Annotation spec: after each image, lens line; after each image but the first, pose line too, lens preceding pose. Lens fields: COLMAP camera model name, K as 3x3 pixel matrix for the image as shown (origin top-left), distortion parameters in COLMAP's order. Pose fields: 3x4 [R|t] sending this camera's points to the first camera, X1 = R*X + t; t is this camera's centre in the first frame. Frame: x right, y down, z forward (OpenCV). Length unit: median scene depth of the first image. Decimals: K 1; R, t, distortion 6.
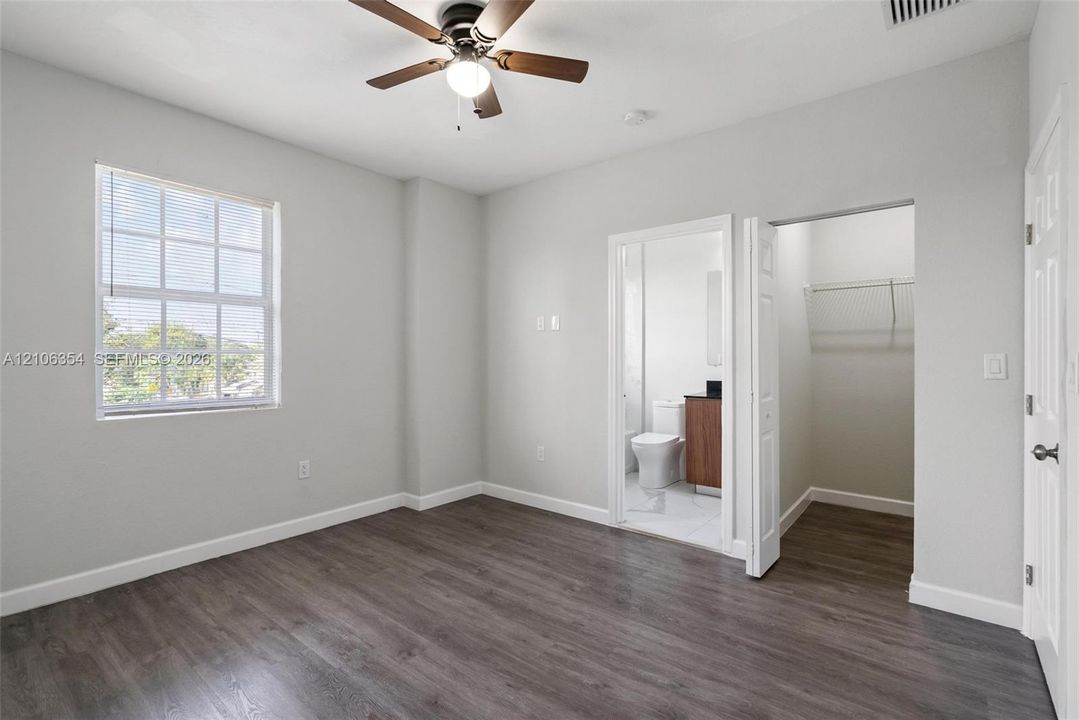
lens RADIAL K [[492.8, 0, 539.5], [0, 492.8, 360.0], [0, 0, 1]] dist [-0.009658, 0.001383]
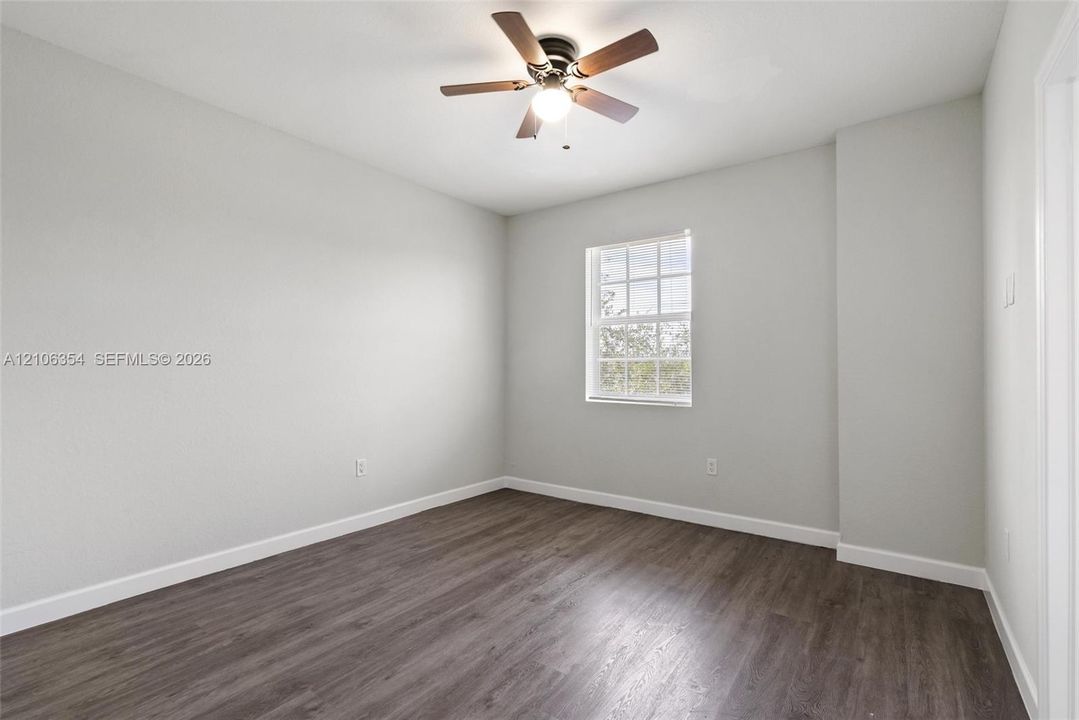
lens RADIAL K [[492.8, 0, 539.5], [0, 492.8, 360.0], [0, 0, 1]] dist [-0.009658, 0.001383]
pose [[0.059453, -0.015737, -0.998107, 0.661553], [-0.012193, 0.999790, -0.016490, 0.012417], [0.998157, 0.013150, 0.059249, 0.632006]]
